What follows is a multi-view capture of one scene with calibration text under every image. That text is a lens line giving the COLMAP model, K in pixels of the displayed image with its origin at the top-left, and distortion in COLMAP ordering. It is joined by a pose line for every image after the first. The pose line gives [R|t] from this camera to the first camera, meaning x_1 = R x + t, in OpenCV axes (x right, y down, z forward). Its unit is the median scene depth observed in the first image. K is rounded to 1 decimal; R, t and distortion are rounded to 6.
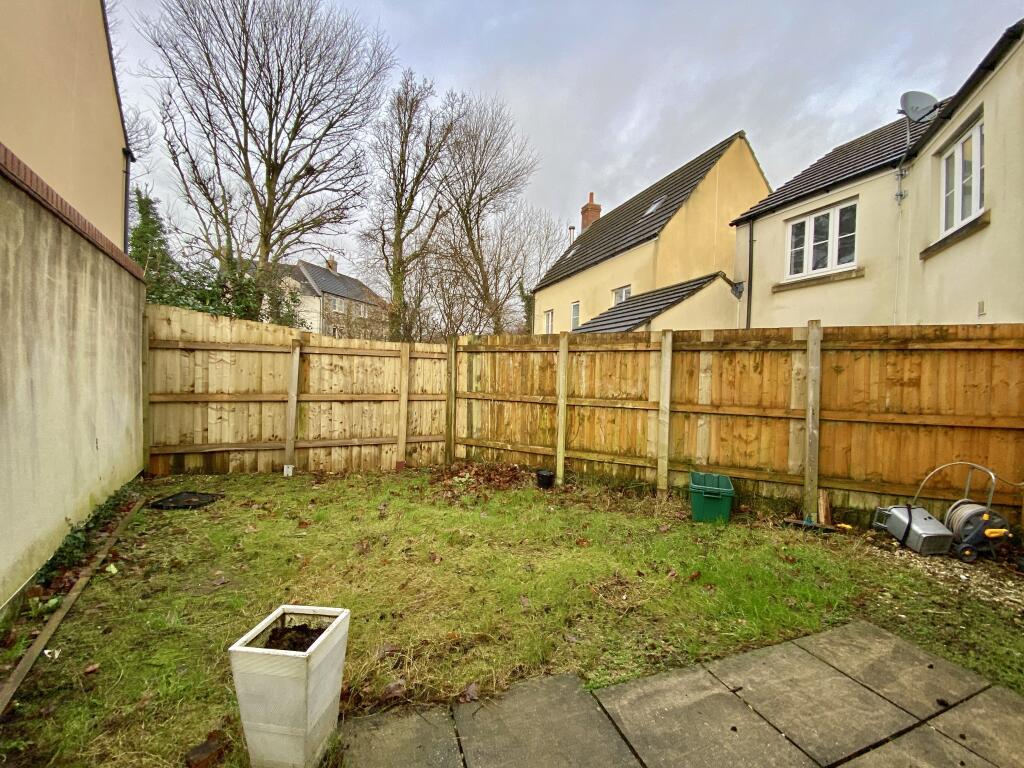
lens RADIAL K [[408.4, 0, 507.1], [0, 408.4, 385.0], [0, 0, 1]] dist [0.030470, -0.030483]
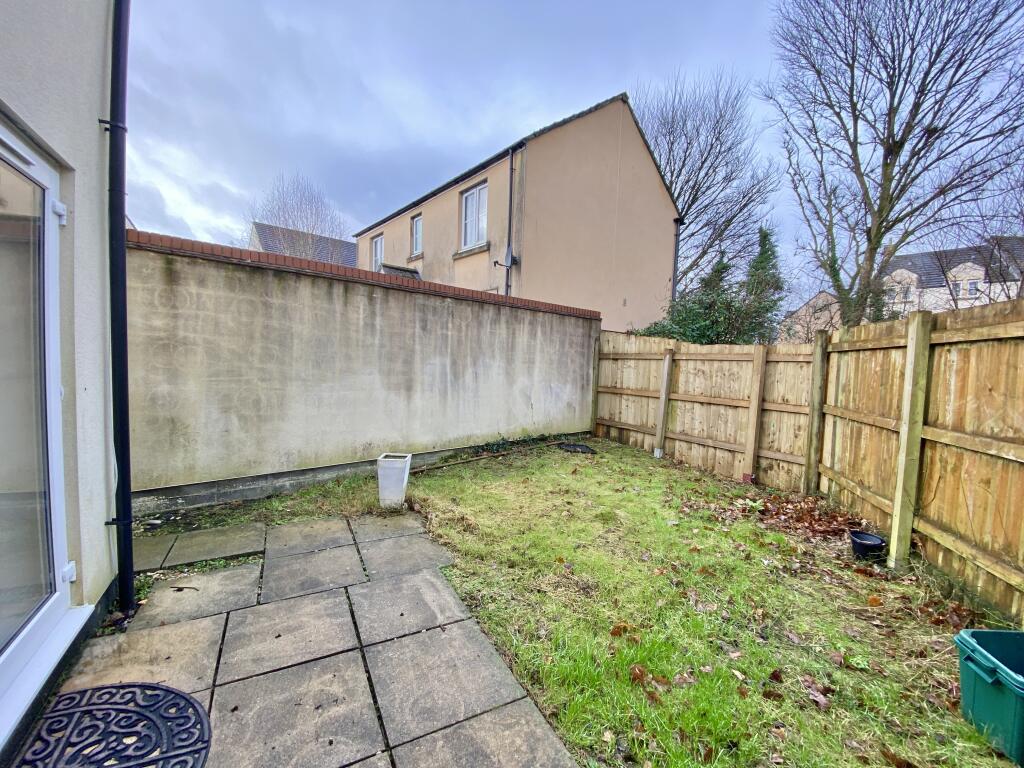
lens RADIAL K [[408.4, 0, 507.1], [0, 408.4, 385.0], [0, 0, 1]] dist [0.030470, -0.030483]
pose [[0.151291, 0.036072, -0.987831, 0.619887], [-0.061739, 0.997728, 0.026978, -0.005419], [0.986559, 0.056906, 0.153175, 0.339789]]
